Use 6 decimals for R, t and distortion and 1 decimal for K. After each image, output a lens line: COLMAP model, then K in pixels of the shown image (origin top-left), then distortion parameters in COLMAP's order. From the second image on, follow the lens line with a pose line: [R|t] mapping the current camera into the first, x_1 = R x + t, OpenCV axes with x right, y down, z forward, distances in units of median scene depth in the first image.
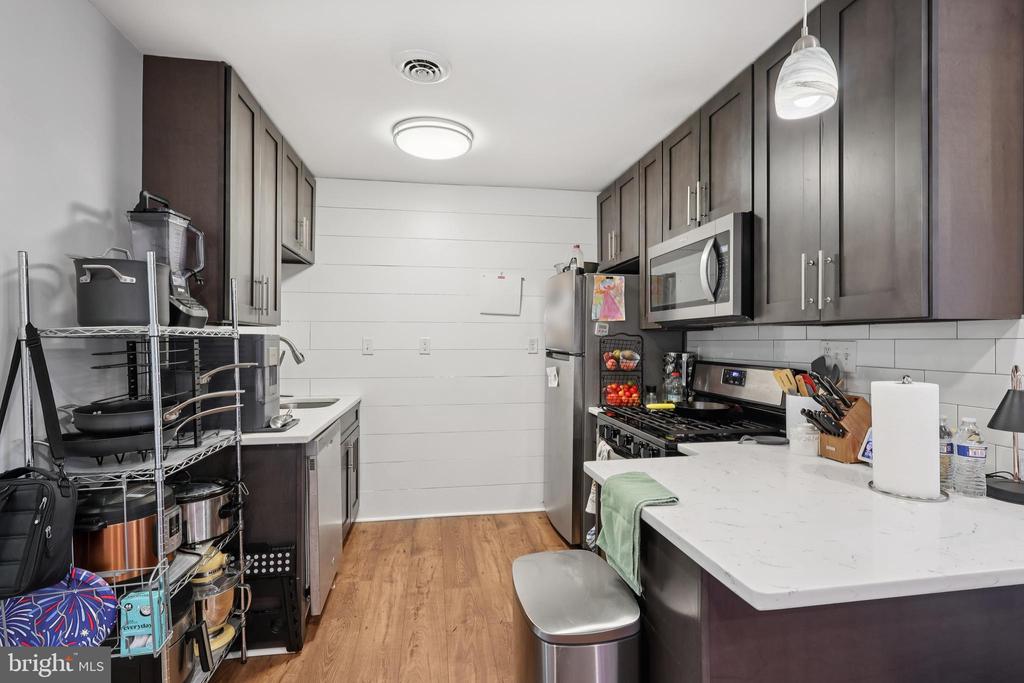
lens RADIAL K [[491.1, 0, 506.4], [0, 491.1, 337.9], [0, 0, 1]] dist [-0.014230, 0.005000]
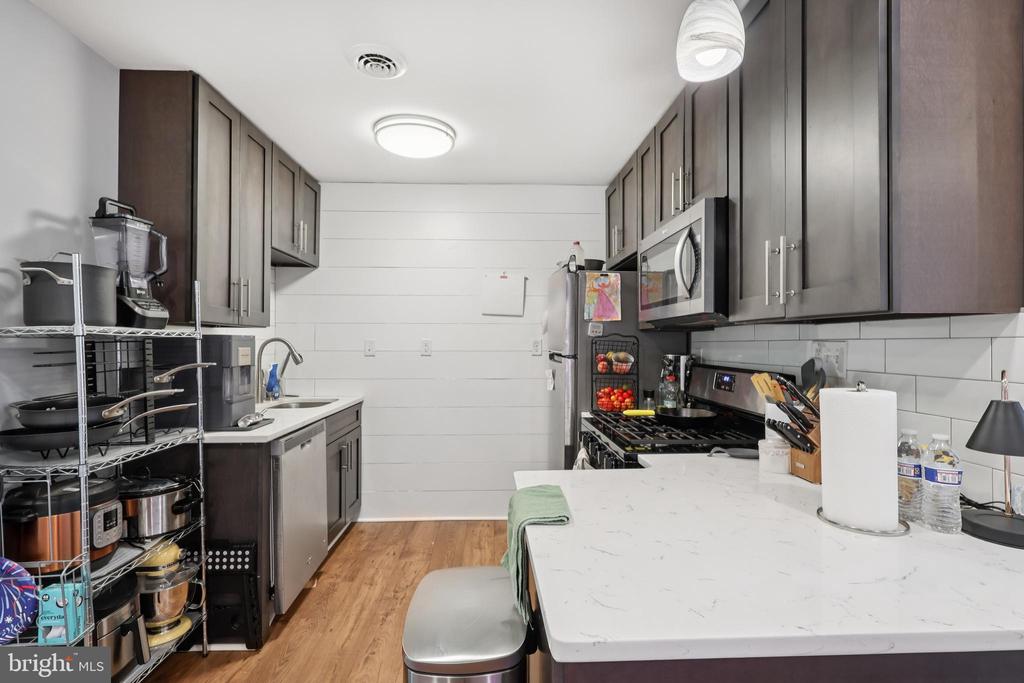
lens RADIAL K [[491.1, 0, 503.9], [0, 491.1, 339.0], [0, 0, 1]] dist [-0.014230, 0.005000]
pose [[0.992073, -0.000440, -0.125665, 0.175104], [0.000058, 0.999995, -0.003041, 0.003911], [0.125666, 0.003010, 0.992068, 0.053337]]
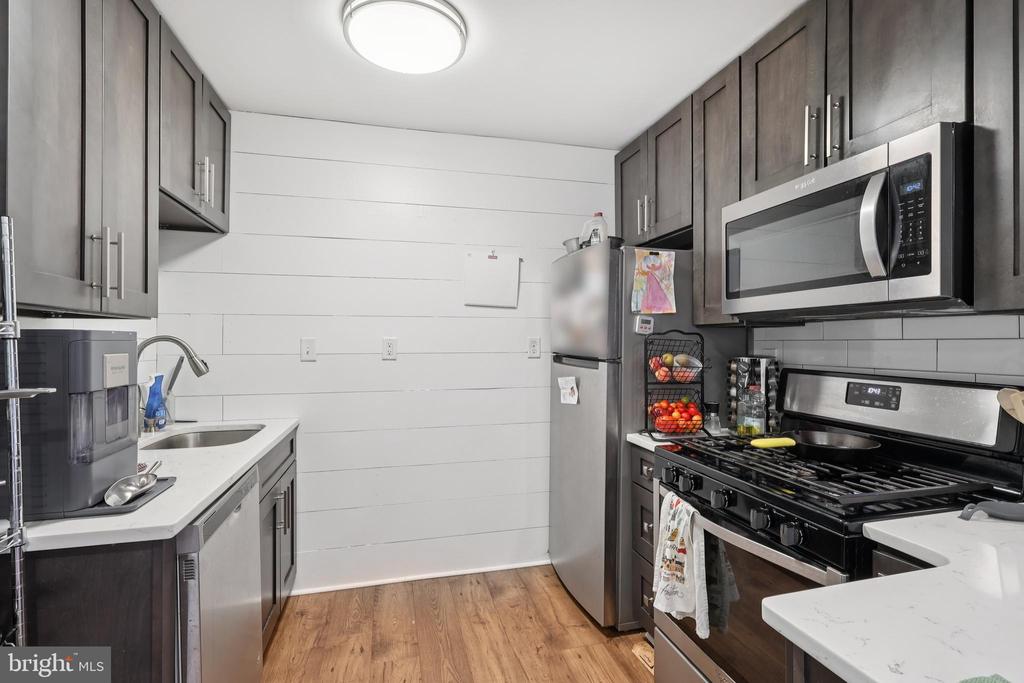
lens RADIAL K [[491.1, 0, 512.8], [0, 491.1, 339.9], [0, 0, 1]] dist [-0.014230, 0.005000]
pose [[0.995065, -0.001509, 0.099216, -0.084878], [0.001189, 0.999994, 0.003291, 0.002095], [-0.099220, -0.003157, 0.995060, 0.387636]]
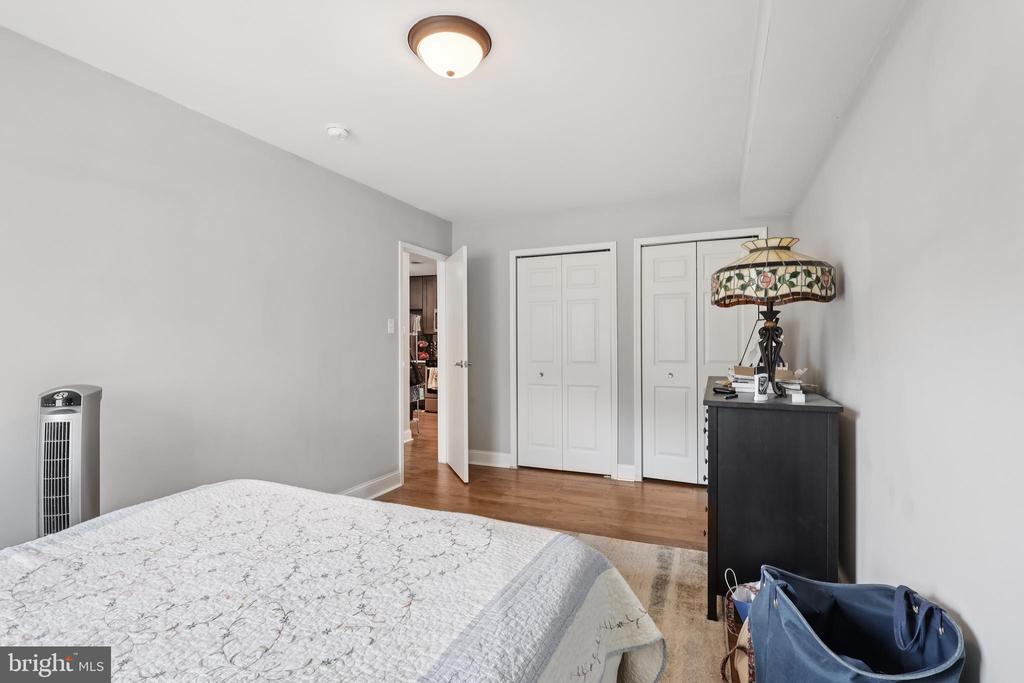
lens RADIAL K [[491.1, 0, 513.0], [0, 491.1, 342.7], [0, 0, 1]] dist [-0.014230, 0.005000]
pose [[0.543117, 0.004842, 0.839643, -2.439008], [-0.003286, 0.999988, -0.003641, 0.055063], [-0.839650, -0.000781, 0.543127, -1.347966]]
